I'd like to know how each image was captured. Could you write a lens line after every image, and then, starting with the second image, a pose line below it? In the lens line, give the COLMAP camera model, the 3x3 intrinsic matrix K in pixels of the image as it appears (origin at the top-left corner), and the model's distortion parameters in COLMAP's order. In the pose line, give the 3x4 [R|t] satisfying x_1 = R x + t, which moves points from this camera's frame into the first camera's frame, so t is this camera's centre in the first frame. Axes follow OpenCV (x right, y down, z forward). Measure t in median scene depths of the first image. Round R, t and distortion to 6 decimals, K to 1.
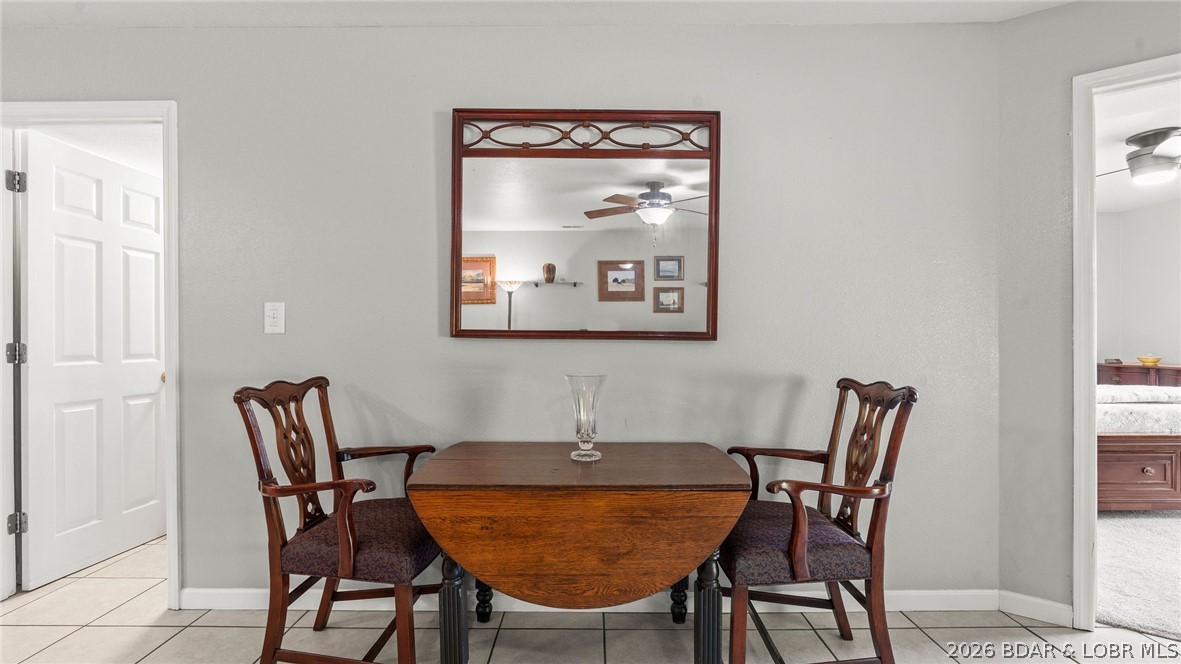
lens RADIAL K [[530.5, 0, 594.1], [0, 530.5, 340.8], [0, 0, 1]] dist [-0.013146, 0.004925]
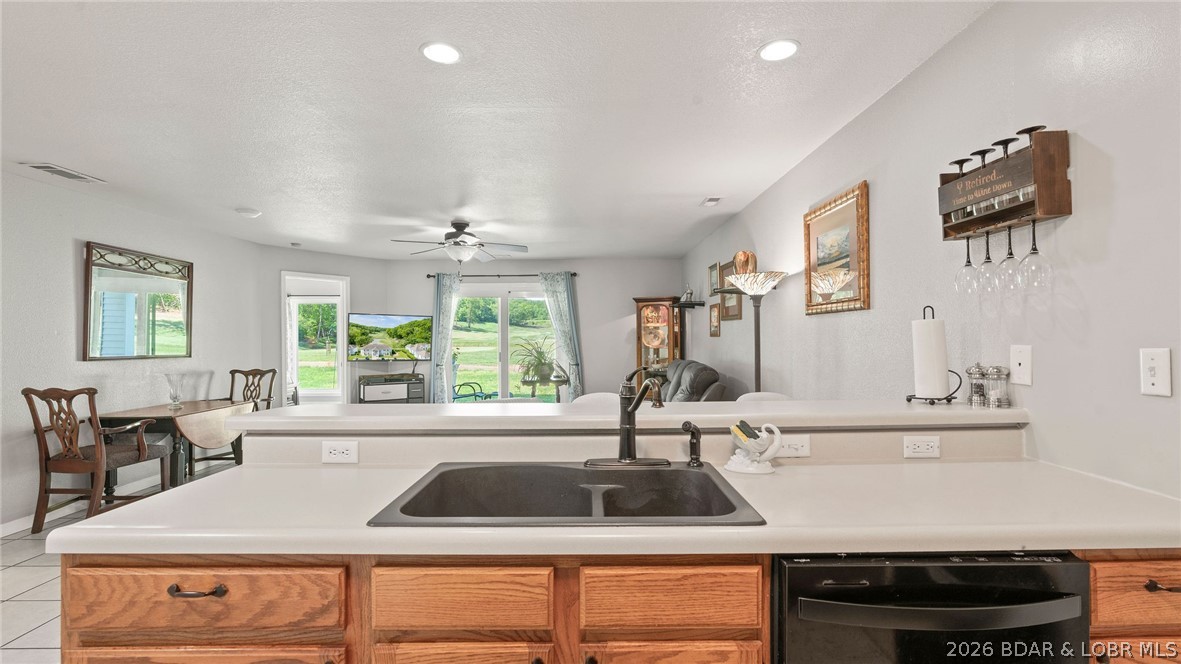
lens RADIAL K [[530.5, 0, 590.4], [0, 530.5, 341.7], [0, 0, 1]] dist [-0.013146, 0.004925]
pose [[-0.018785, -0.007903, 0.999792, -2.168857], [0.017607, 0.999811, 0.008234, -0.059133], [-0.999669, 0.017758, -0.018642, -0.754803]]
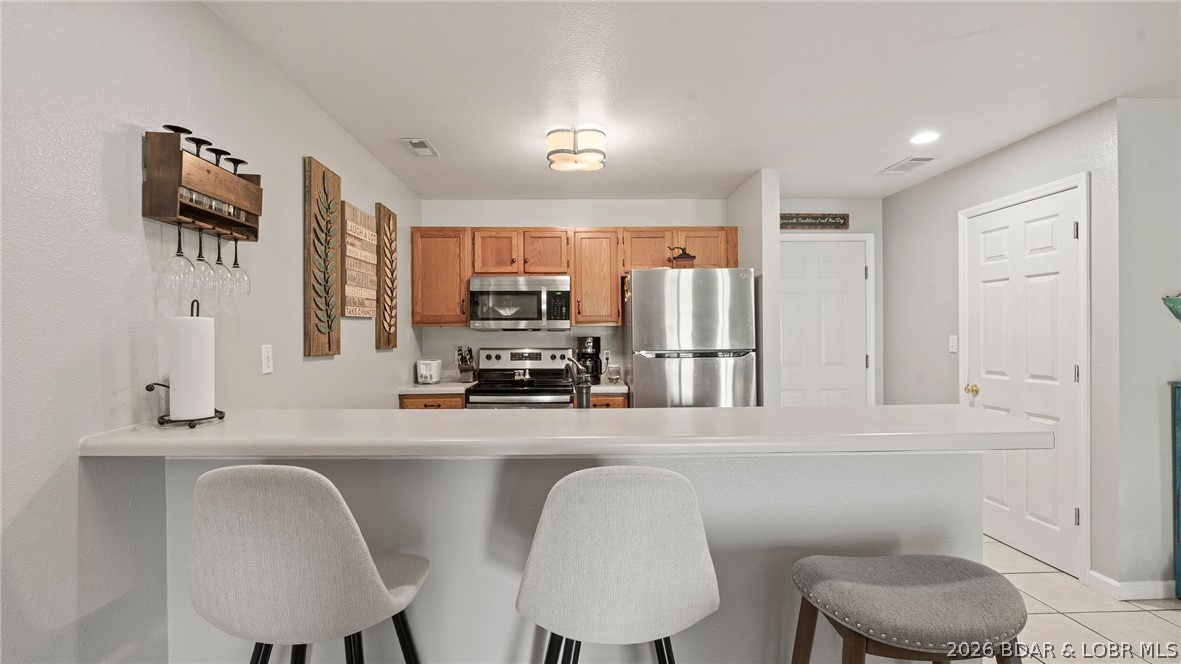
lens RADIAL K [[530.5, 0, 578.5], [0, 530.5, 338.5], [0, 0, 1]] dist [-0.013146, 0.004925]
pose [[0.029361, 0.010859, -0.999510, -0.606599], [-0.005020, 0.999930, 0.010716, -0.061011], [0.999556, 0.004703, 0.029413, -0.855044]]
